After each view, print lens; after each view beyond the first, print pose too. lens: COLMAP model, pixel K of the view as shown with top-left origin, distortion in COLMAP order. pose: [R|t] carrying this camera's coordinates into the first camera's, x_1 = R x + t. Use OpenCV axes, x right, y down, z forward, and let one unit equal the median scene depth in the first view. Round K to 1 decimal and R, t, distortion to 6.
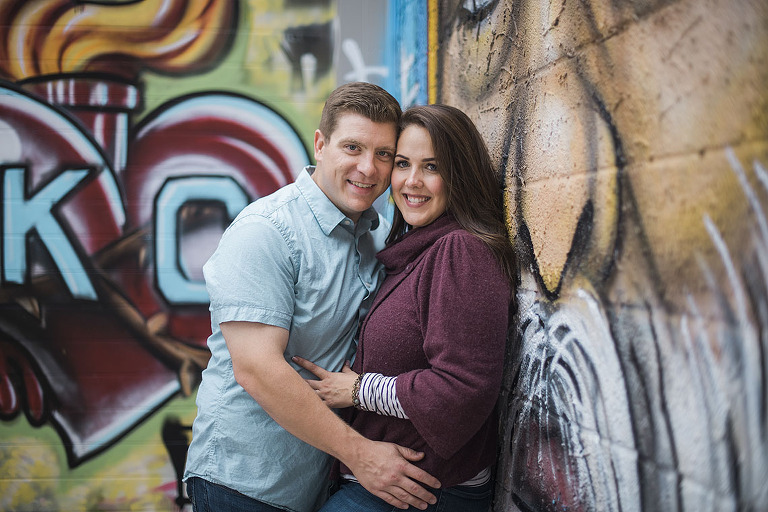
lens RADIAL K [[1122.8, 0, 381.3], [0, 1122.8, 253.9], [0, 0, 1]] dist [-0.156254, 0.000000]
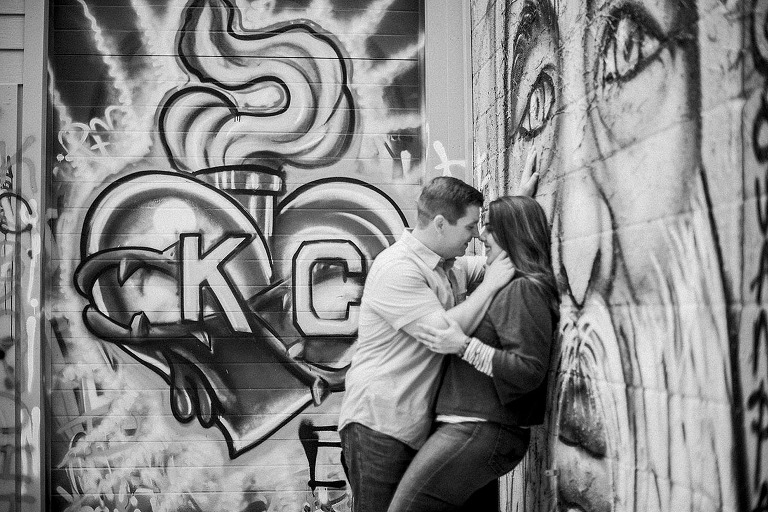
lens RADIAL K [[1122.8, 0, 385.8], [0, 1122.8, 258.3], [0, 0, 1]] dist [-0.156254, 0.000000]
pose [[0.999125, -0.010911, -0.040386, -0.037316], [0.008593, 0.998329, -0.057138, 0.030650], [0.040942, 0.056741, 0.997549, -0.365221]]
